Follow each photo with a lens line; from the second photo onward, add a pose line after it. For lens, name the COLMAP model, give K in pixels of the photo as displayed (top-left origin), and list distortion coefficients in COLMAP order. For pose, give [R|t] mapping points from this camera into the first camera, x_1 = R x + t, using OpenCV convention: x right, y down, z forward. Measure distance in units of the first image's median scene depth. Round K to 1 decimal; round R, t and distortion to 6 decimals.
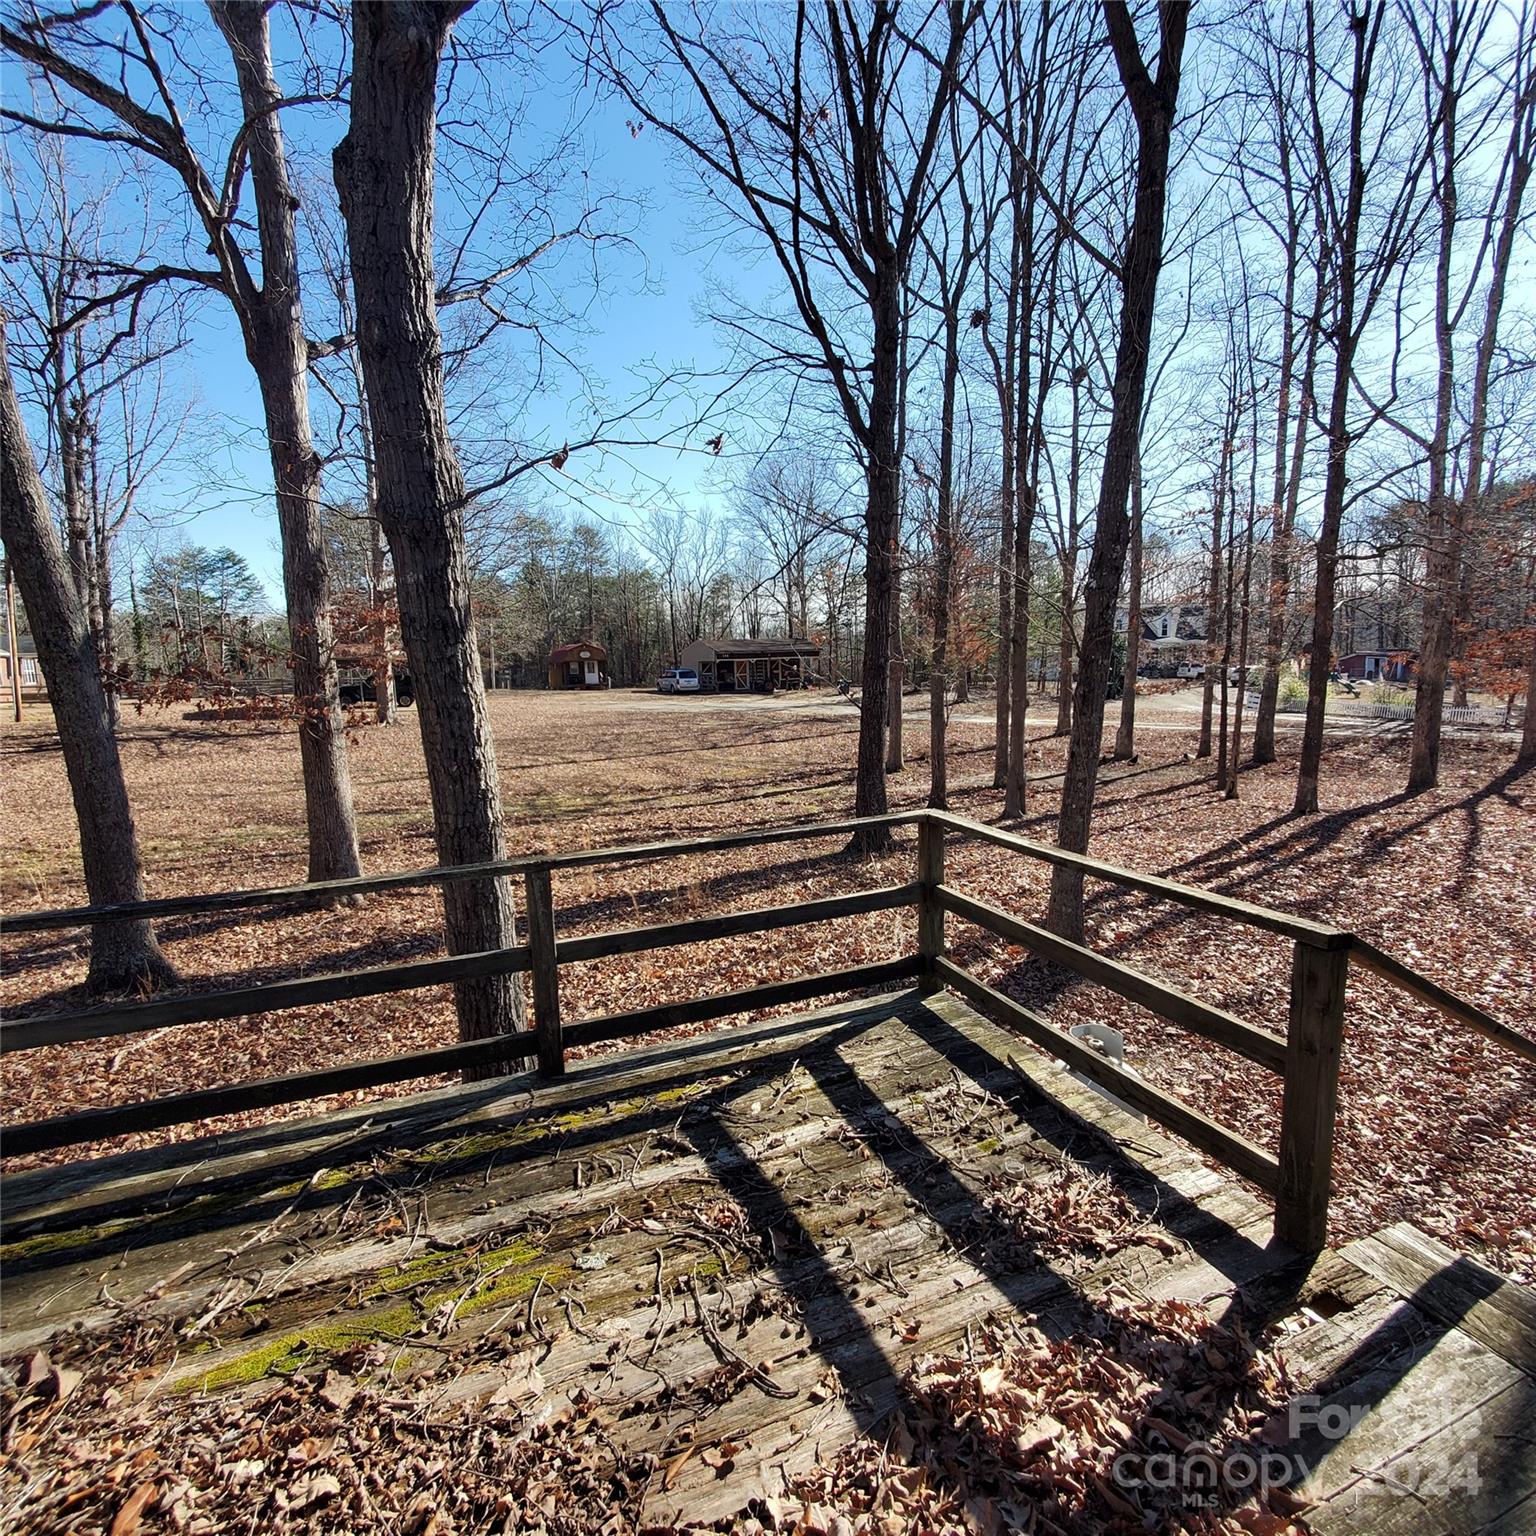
lens RADIAL K [[826.8, 0, 770.5], [0, 826.8, 763.4], [0, 0, 1]] dist [0.004267, 0.003780]
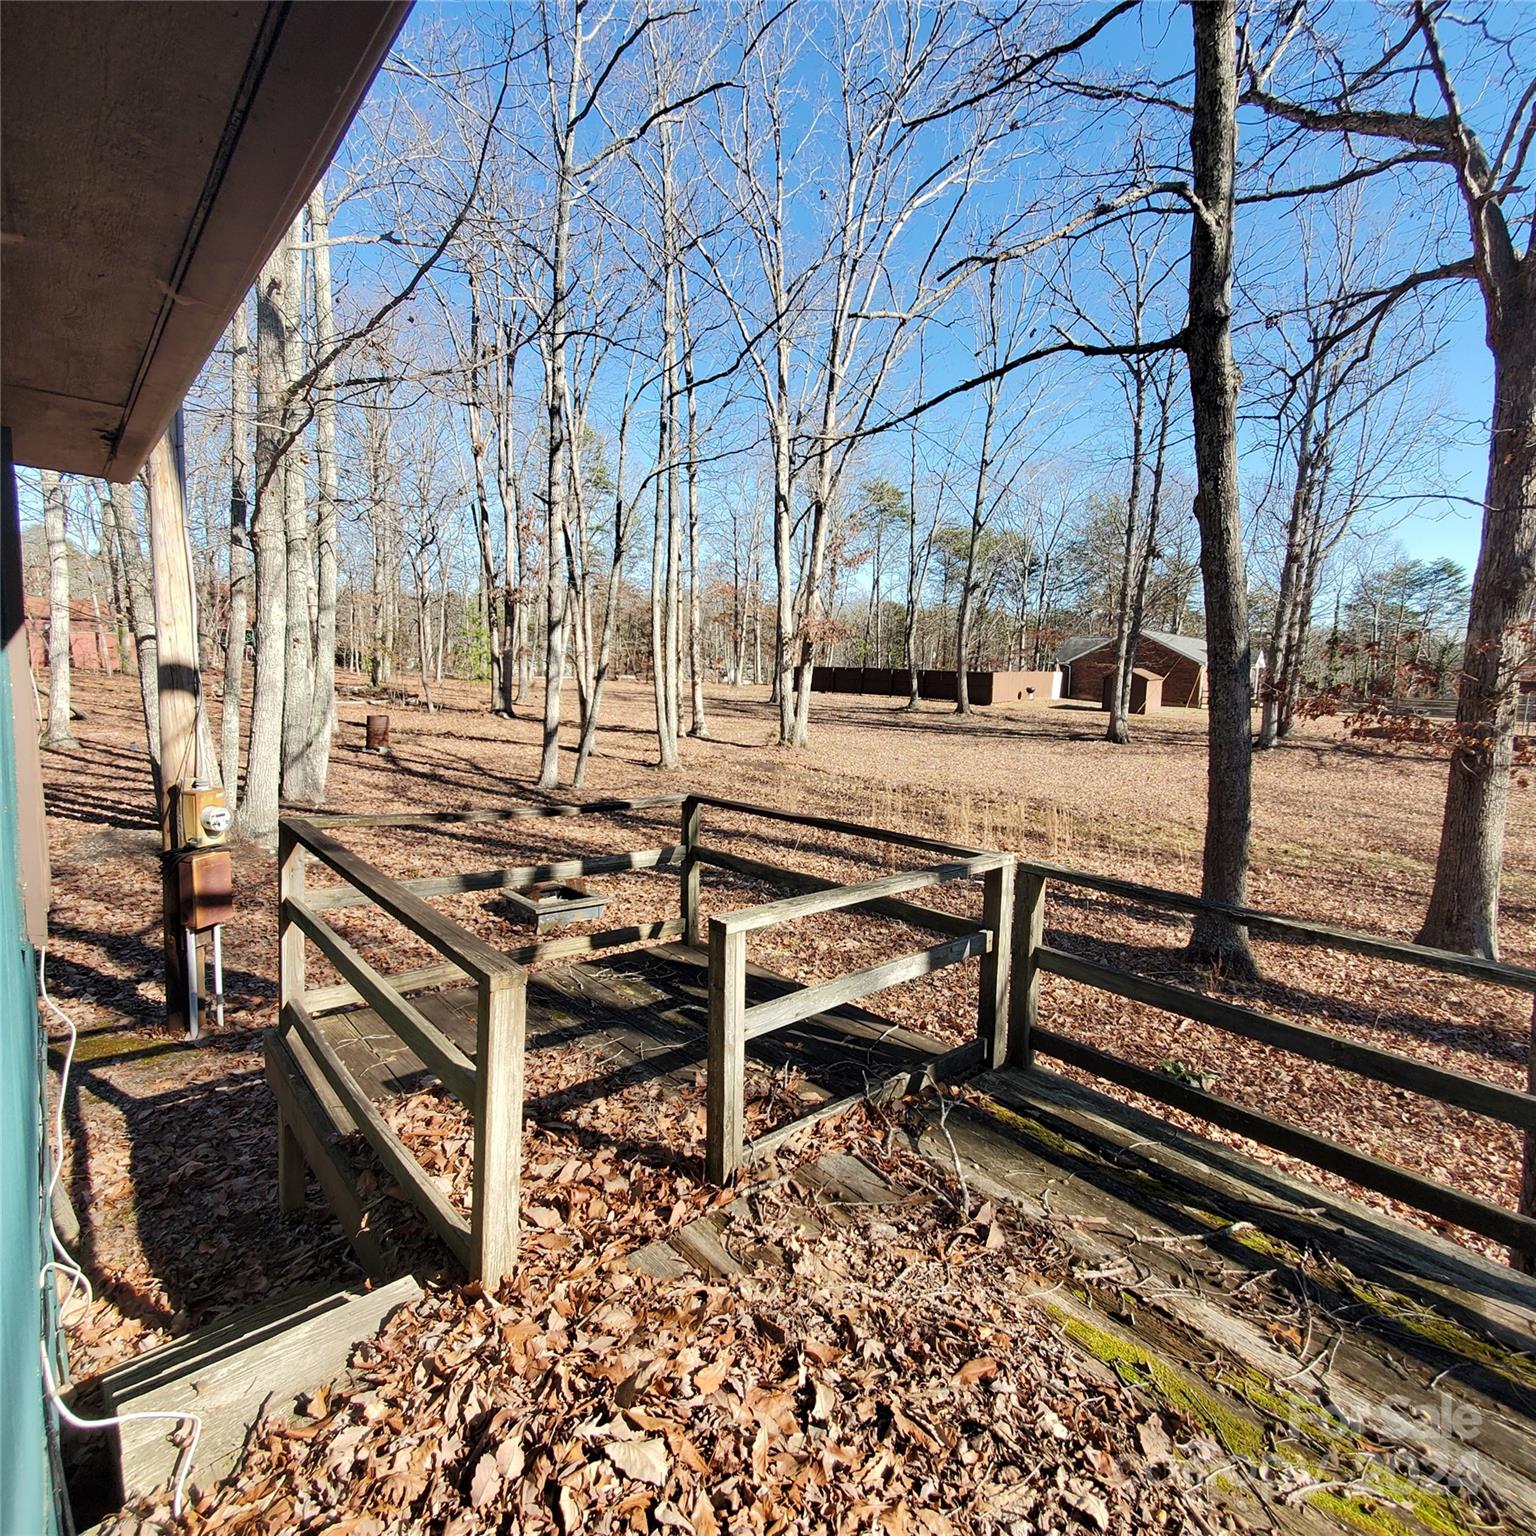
lens RADIAL K [[826.8, 0, 770.5], [0, 826.8, 763.4], [0, 0, 1]] dist [0.004267, 0.003780]
pose [[0.333074, 0.143493, -0.931918, 0.074911], [-0.160162, 0.982600, 0.094054, -0.019681], [0.929198, 0.117931, 0.350260, 0.109743]]
